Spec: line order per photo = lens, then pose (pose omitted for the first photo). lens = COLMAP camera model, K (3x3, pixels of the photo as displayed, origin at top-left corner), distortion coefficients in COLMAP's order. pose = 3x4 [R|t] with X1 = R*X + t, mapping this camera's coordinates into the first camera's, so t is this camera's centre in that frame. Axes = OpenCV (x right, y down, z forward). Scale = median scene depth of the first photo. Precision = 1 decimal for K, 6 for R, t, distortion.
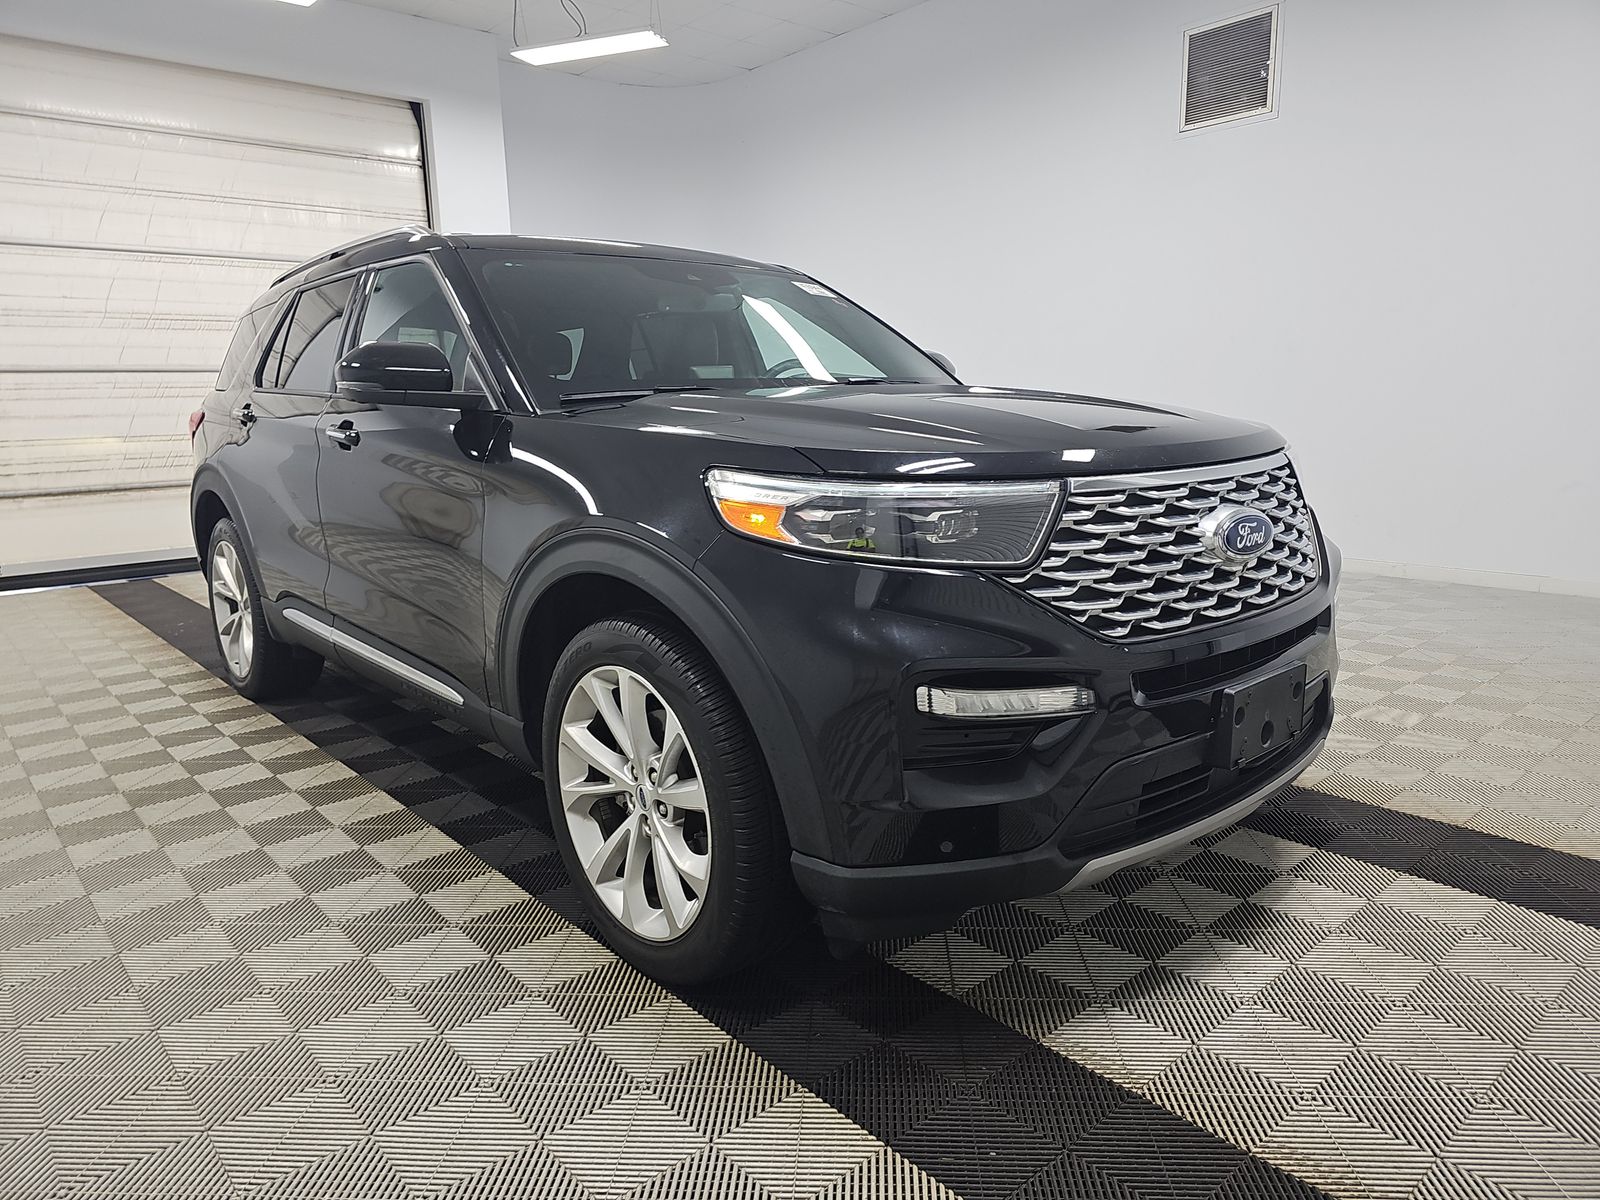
lens RADIAL K [[1049.3, 0, 800.0], [0, 1049.3, 600.0], [0, 0, 1]] dist [0.029827, -0.004989]
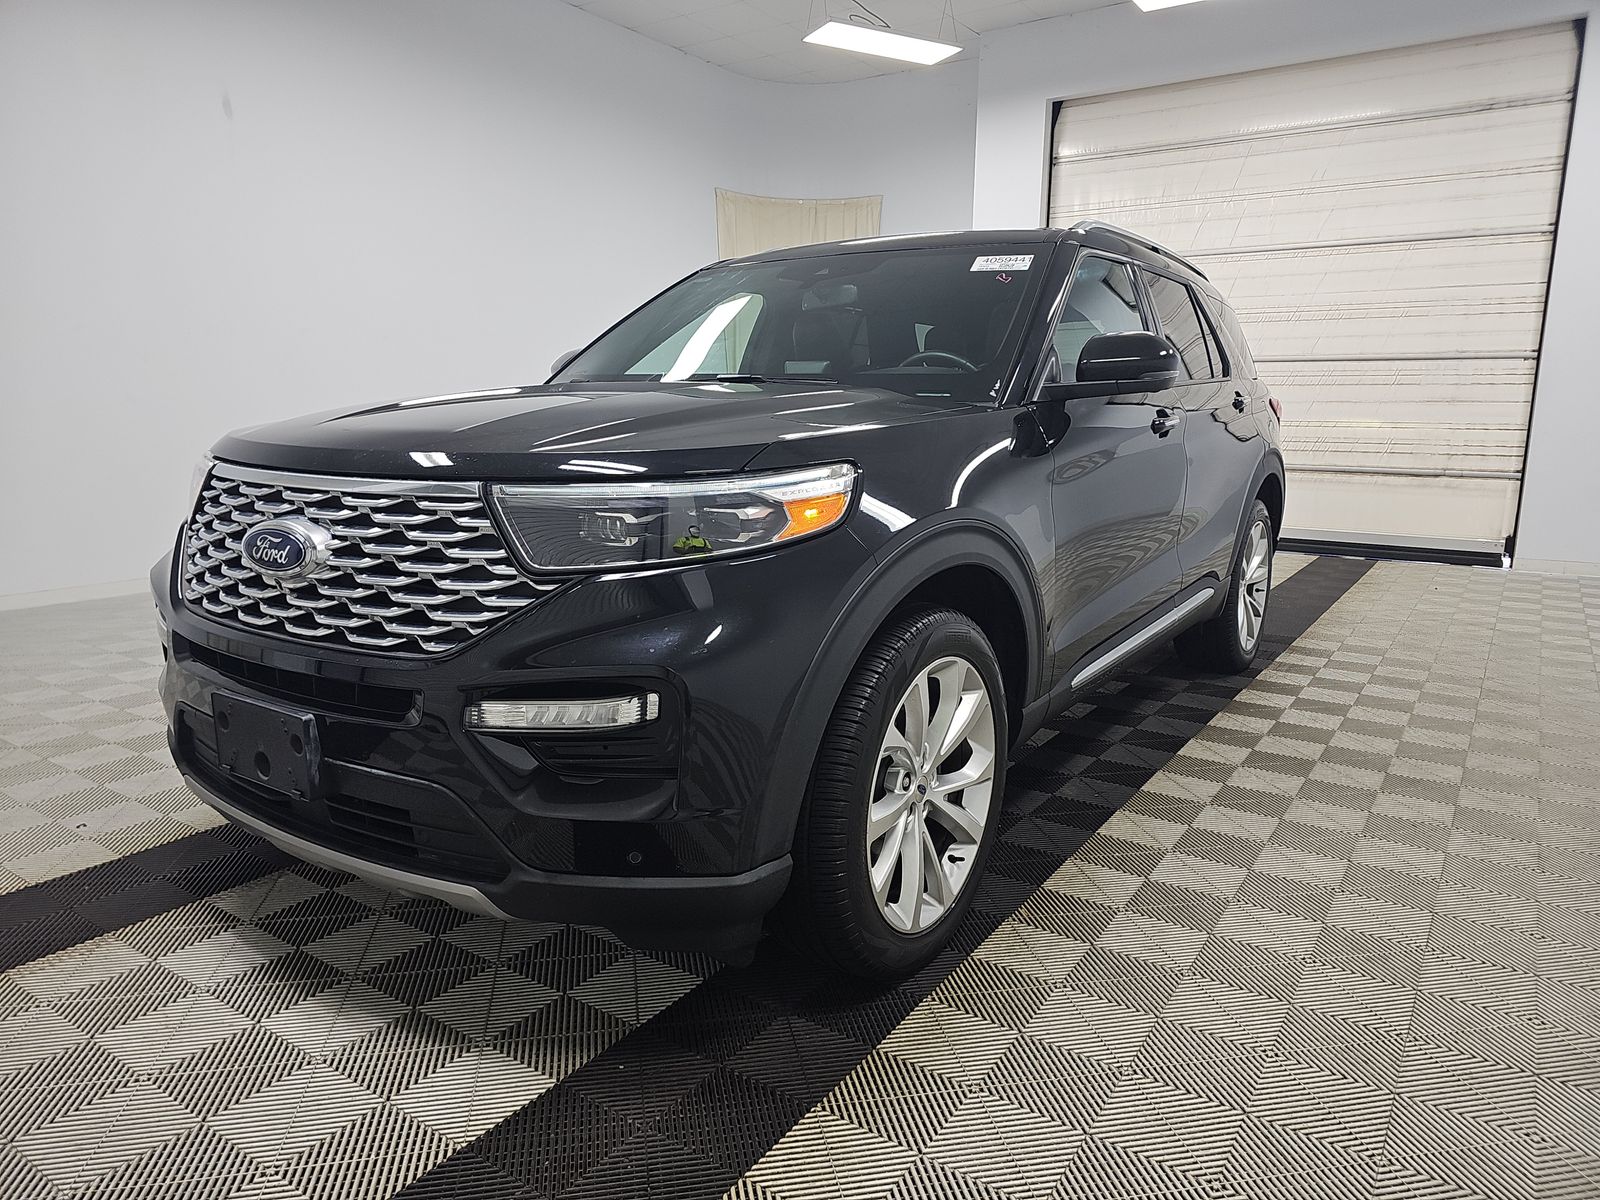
lens RADIAL K [[1076.5, 0, 799.0], [0, 1076.5, 617.7], [0, 0, 1]] dist [0.003253, 0.004300]
pose [[0.238965, 0.218976, -0.946015, 1.589711], [-0.198426, 0.964695, 0.173177, -0.293253], [0.950538, 0.146331, 0.273979, 1.334049]]
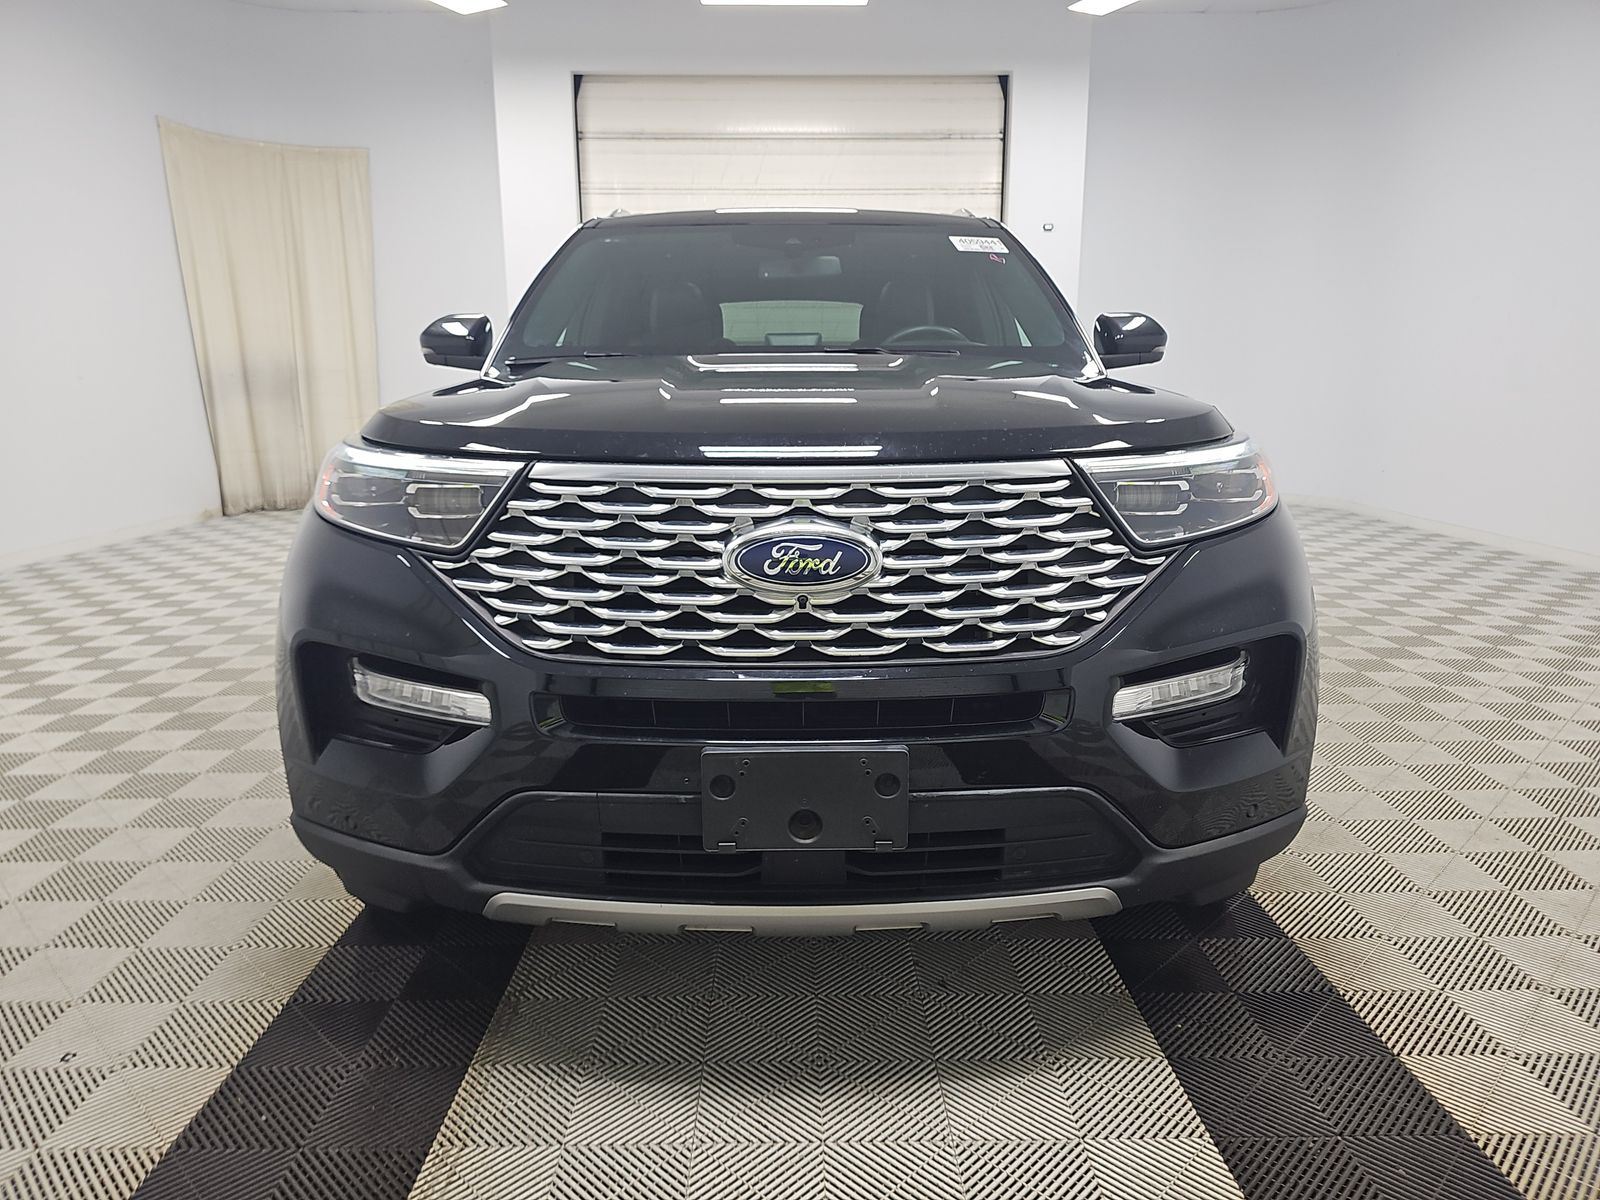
lens RADIAL K [[1049.3, 0, 800.0], [0, 1049.3, 600.0], [0, 0, 1]] dist [0.029827, -0.004989]
pose [[0.760768, 0.158847, -0.629285, 0.949212], [-0.141026, 0.986879, 0.078620, -0.097417], [0.633517, 0.028934, 0.773188, 0.444333]]
